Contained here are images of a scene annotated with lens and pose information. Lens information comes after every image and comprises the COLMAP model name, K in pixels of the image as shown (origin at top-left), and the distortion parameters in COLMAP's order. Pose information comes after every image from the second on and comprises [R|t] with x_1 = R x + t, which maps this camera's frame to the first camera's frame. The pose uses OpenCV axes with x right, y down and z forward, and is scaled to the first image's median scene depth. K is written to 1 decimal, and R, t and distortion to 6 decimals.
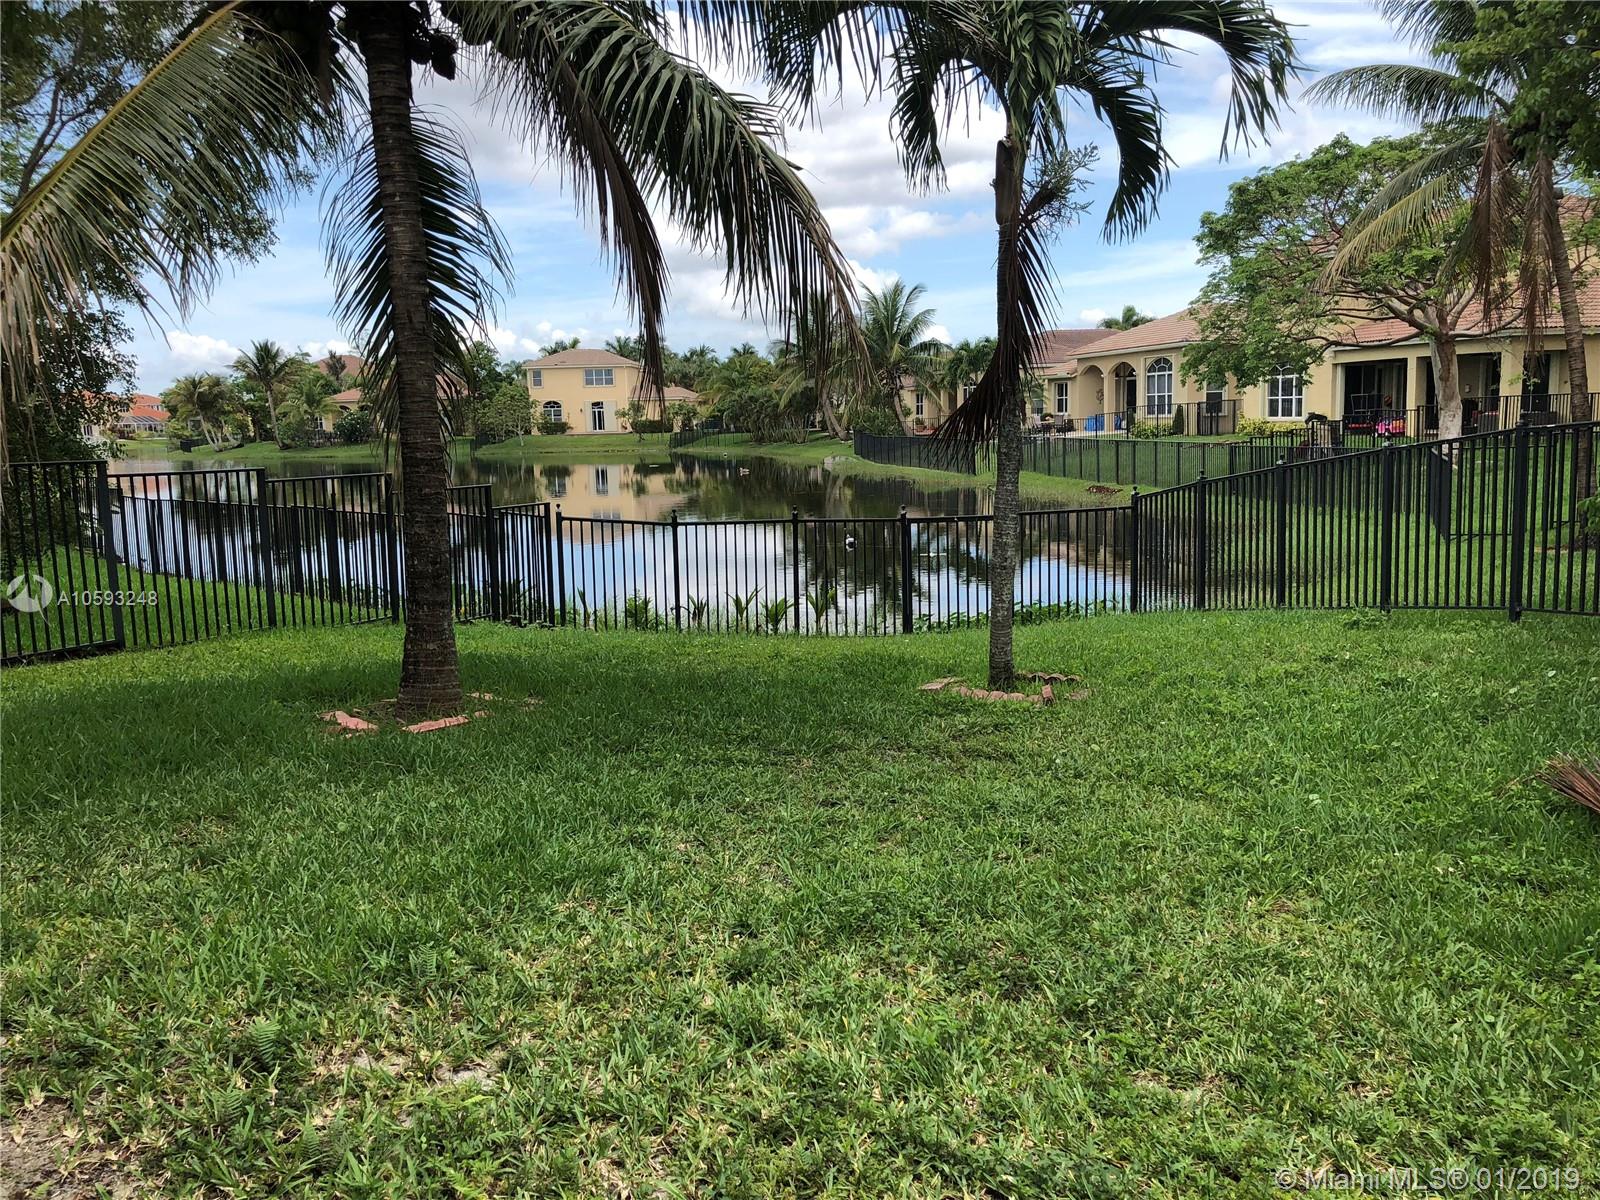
lens RADIAL K [[1282.9, 0, 781.6], [0, 1282.9, 595.9], [0, 0, 1]] dist [0.092722, -0.206889]
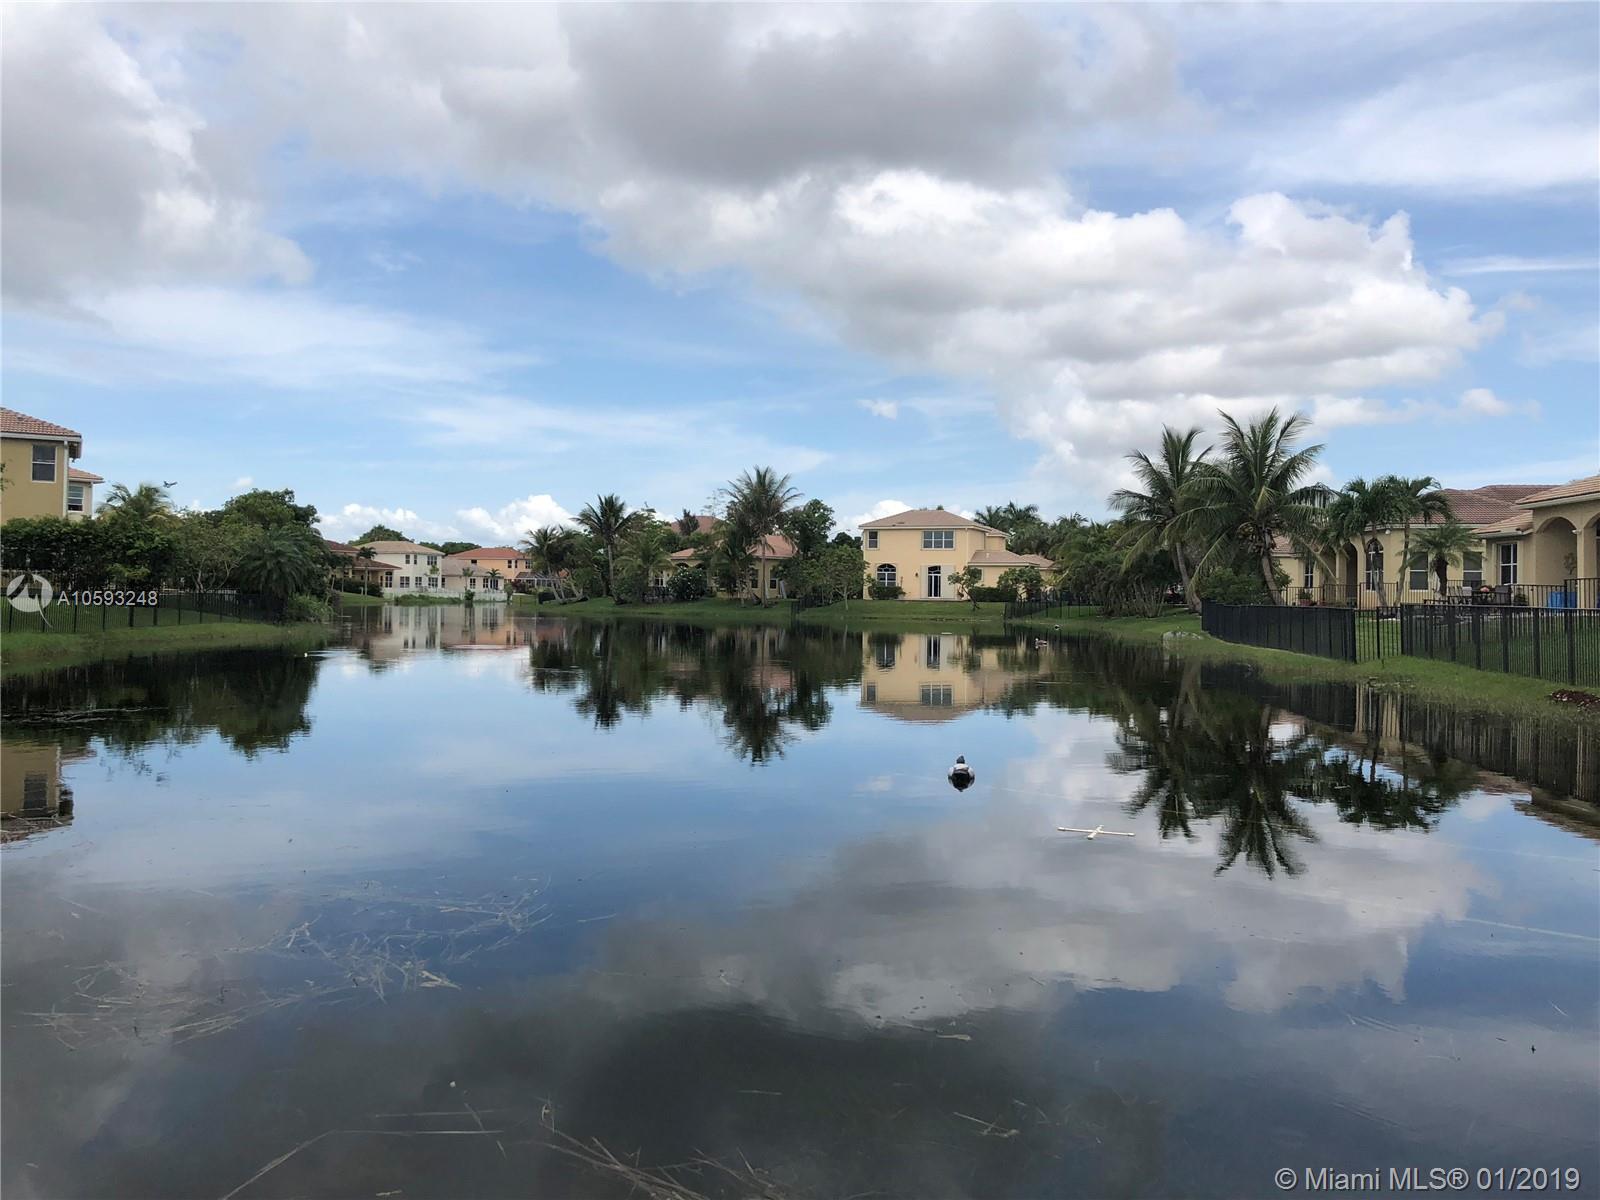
lens RADIAL K [[1282.9, 0, 781.6], [0, 1282.9, 595.9], [0, 0, 1]] dist [0.092722, -0.206889]
pose [[0.953311, 0.041672, -0.299102, 0.030338], [-0.082000, 0.988942, -0.123568, -0.010132], [0.290646, 0.142325, 0.946186, 0.129577]]
